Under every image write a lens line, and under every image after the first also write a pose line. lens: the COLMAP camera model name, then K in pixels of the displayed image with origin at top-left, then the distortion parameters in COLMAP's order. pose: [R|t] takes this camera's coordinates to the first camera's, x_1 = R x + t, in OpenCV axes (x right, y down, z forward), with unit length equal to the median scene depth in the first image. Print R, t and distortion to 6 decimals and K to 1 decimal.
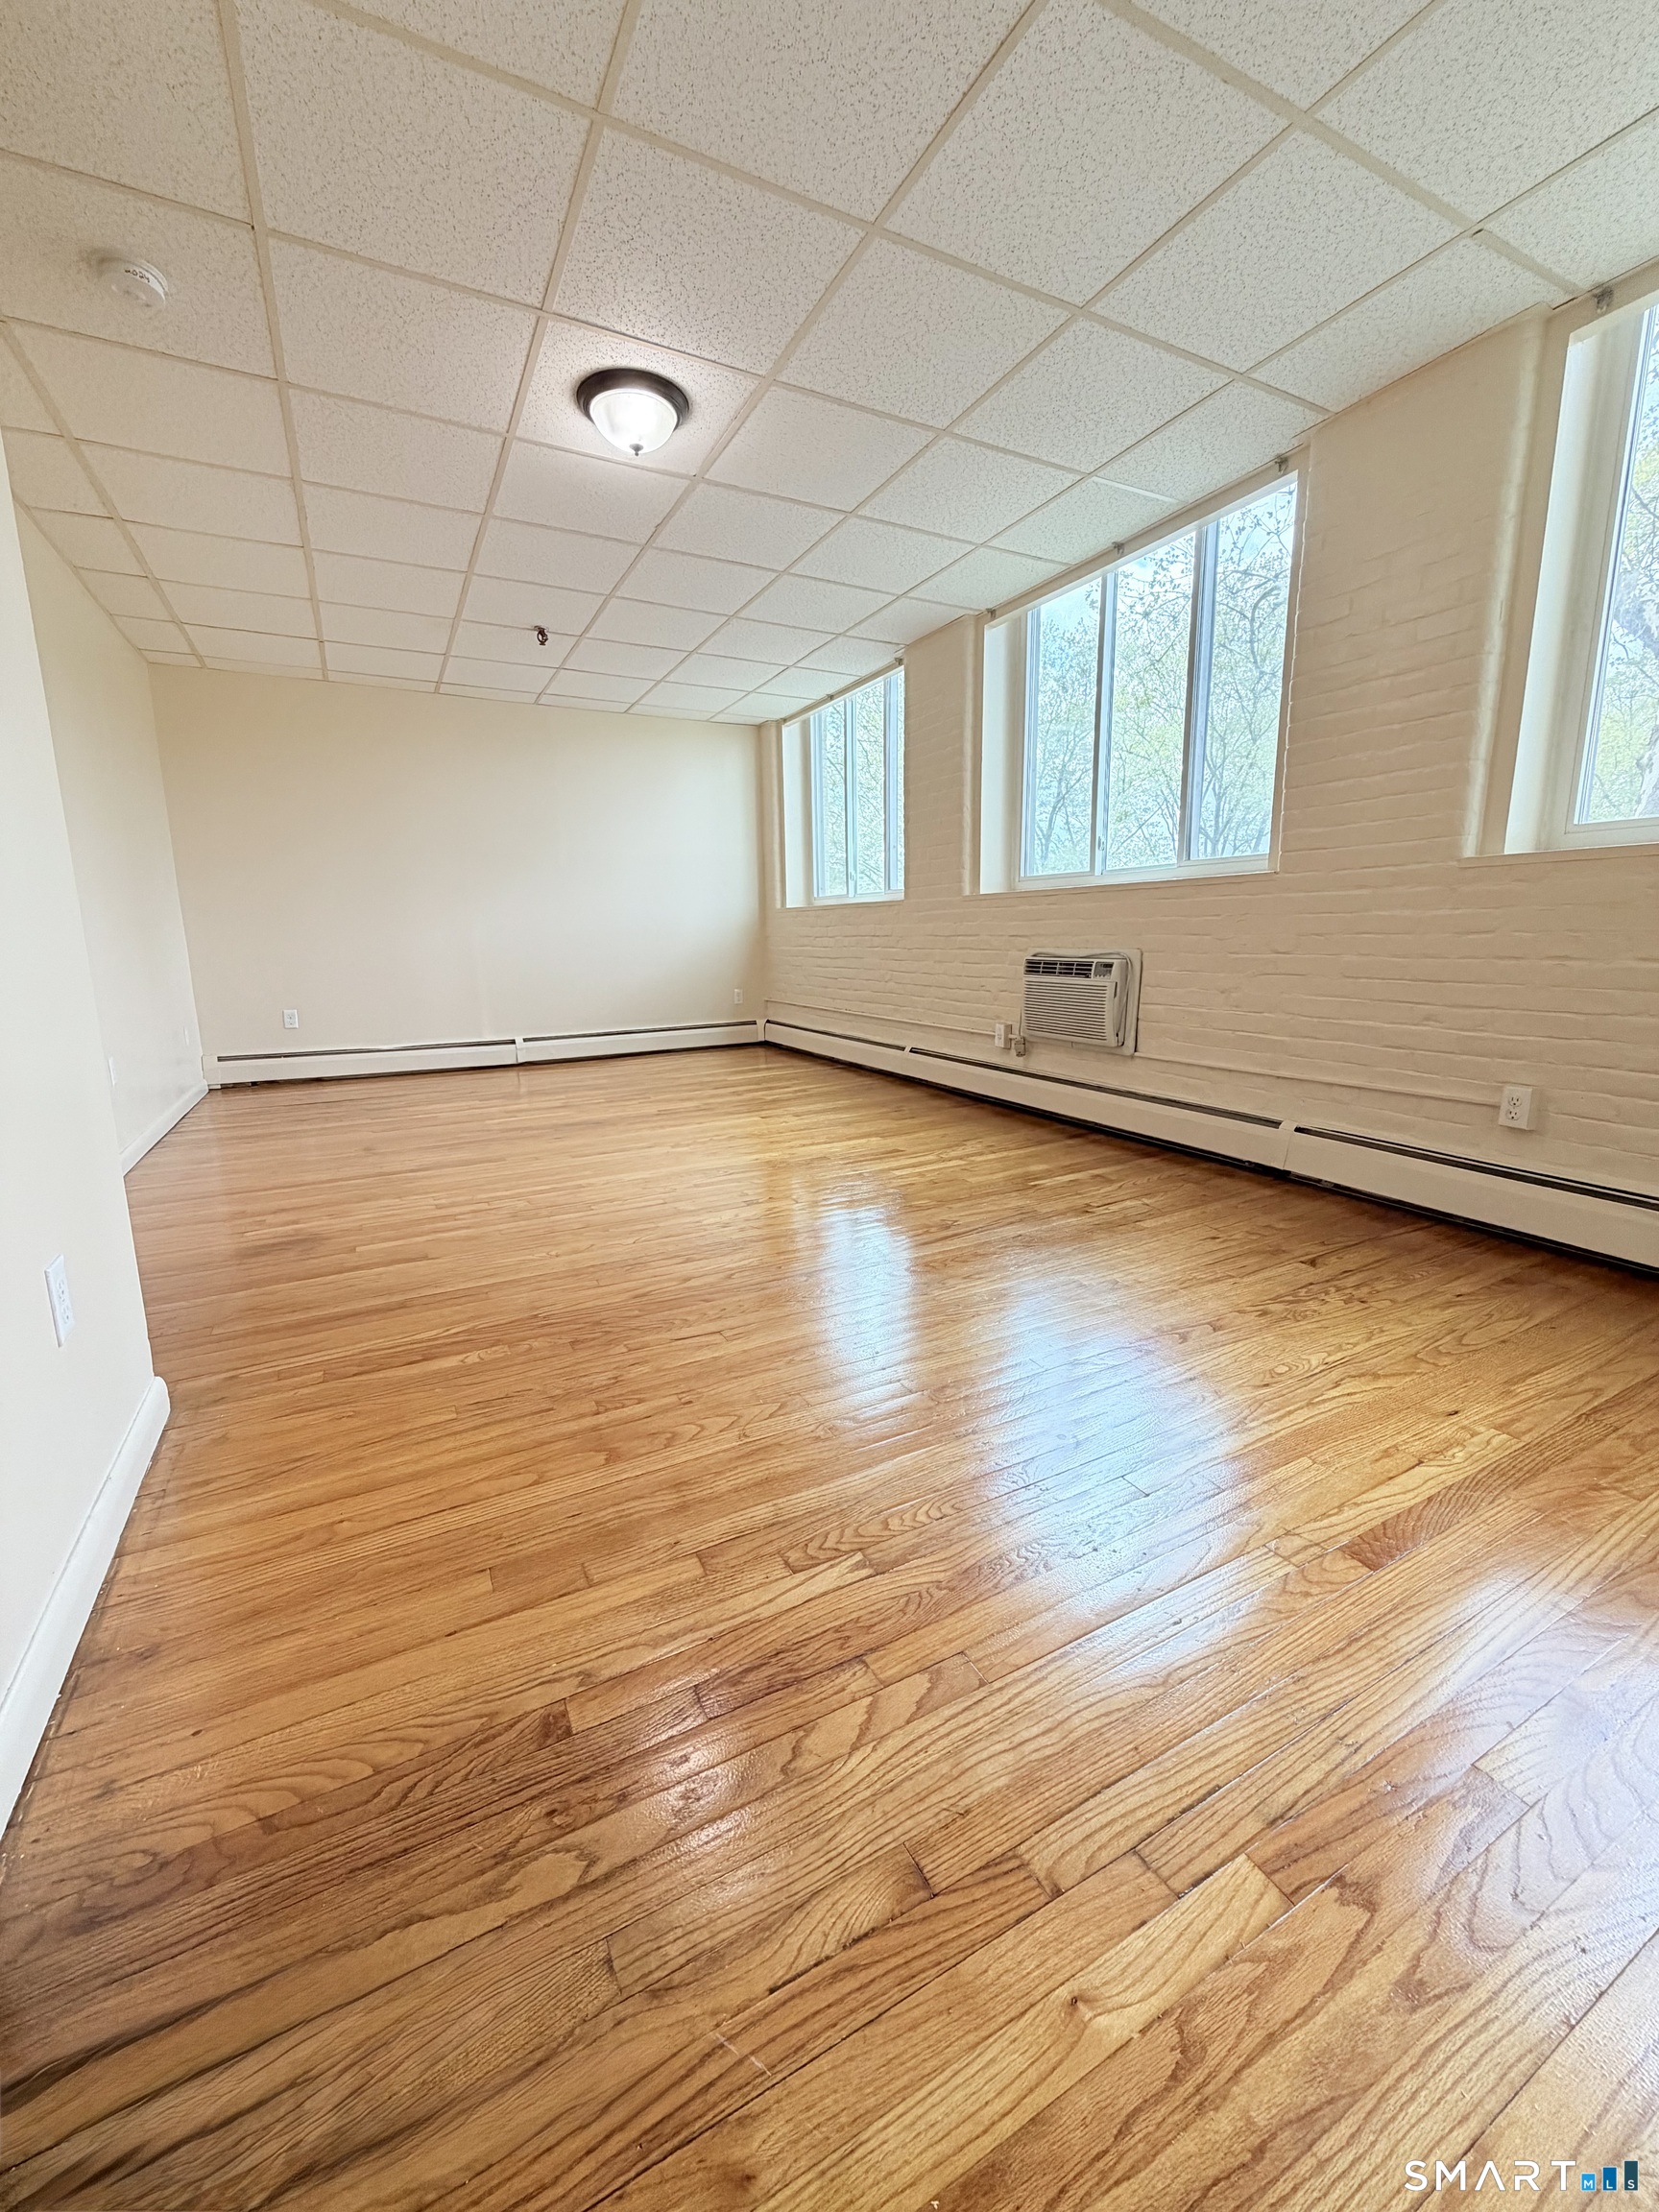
lens RADIAL K [[877.9, 0, 833.0], [0, 877.9, 1099.7], [0, 0, 1]] dist [-0.001097, 0.000179]
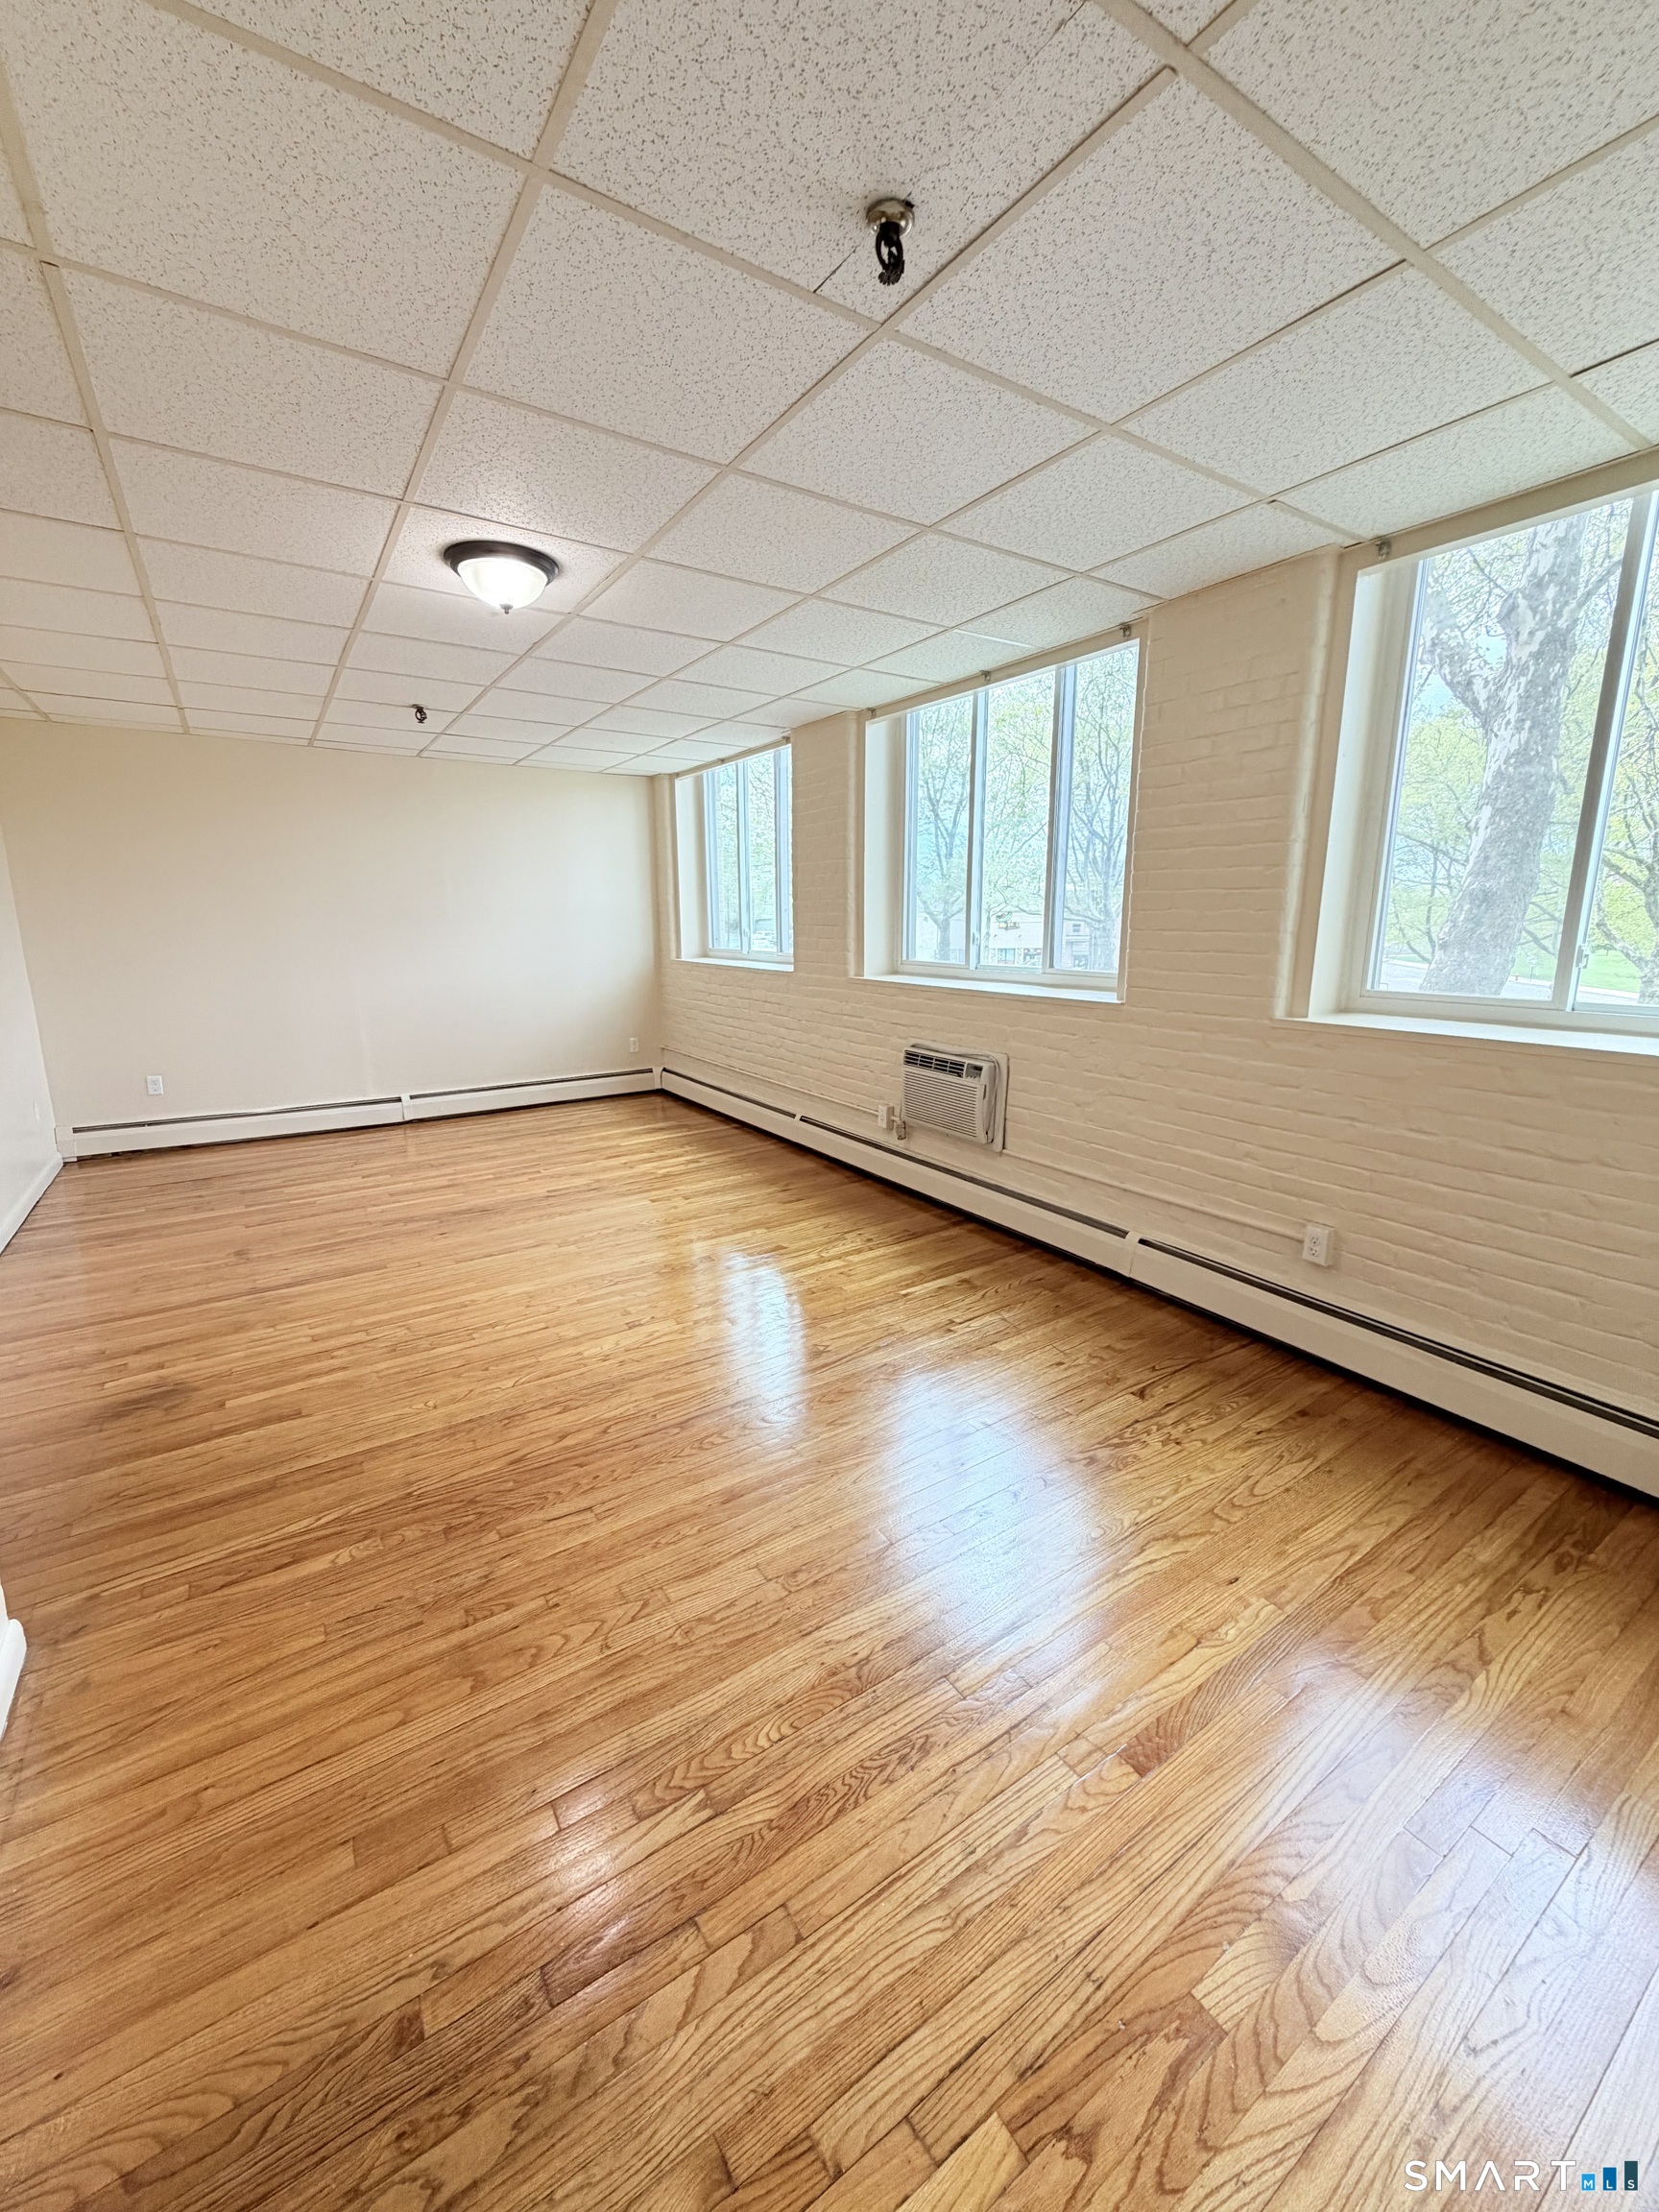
lens RADIAL K [[877.9, 0, 832.1], [0, 877.9, 1099.9], [0, 0, 1]] dist [-0.001097, 0.000179]
pose [[0.994963, -0.007220, 0.099979, 0.050483], [0.005573, 0.999844, 0.016747, -0.212605], [-0.100085, -0.016105, 0.994849, -0.060723]]
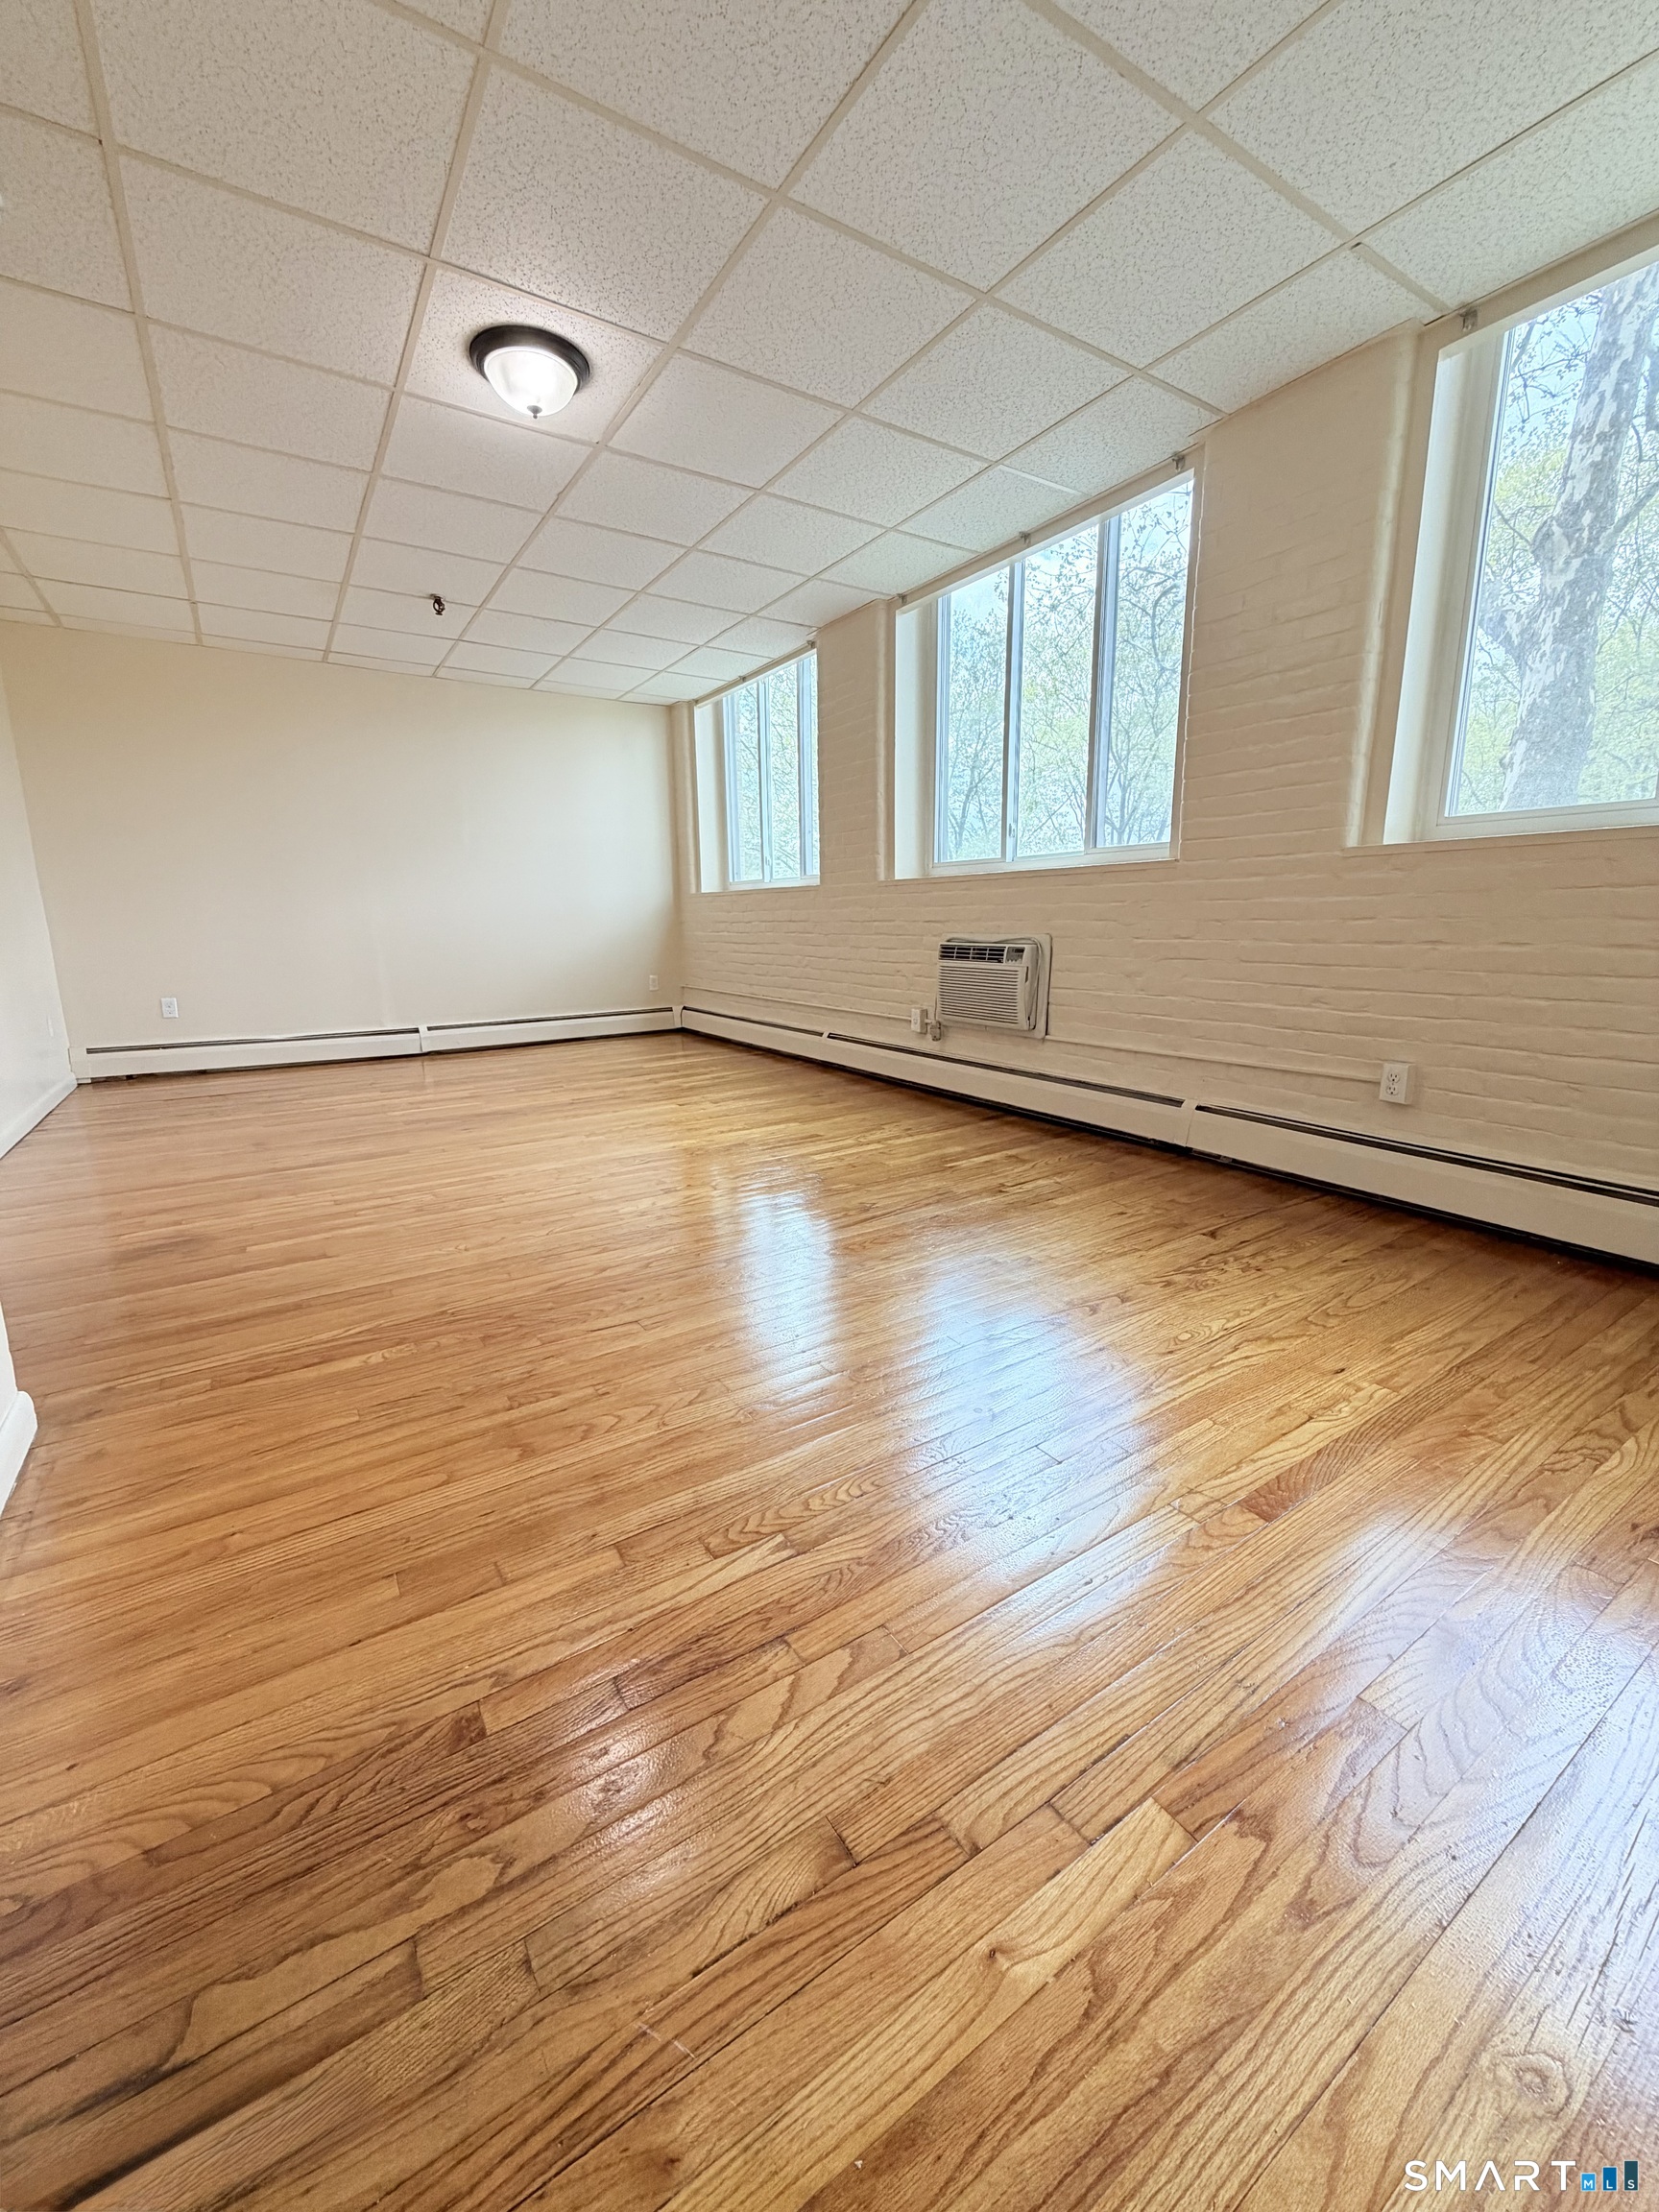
lens RADIAL K [[877.9, 0, 832.7], [0, 877.9, 1099.2], [0, 0, 1]] dist [-0.001097, 0.000179]
pose [[0.995771, -0.014776, 0.090677, 0.003430], [0.013501, 0.999801, 0.014657, 0.003432], [-0.090876, -0.013371, 0.995772, 0.002388]]
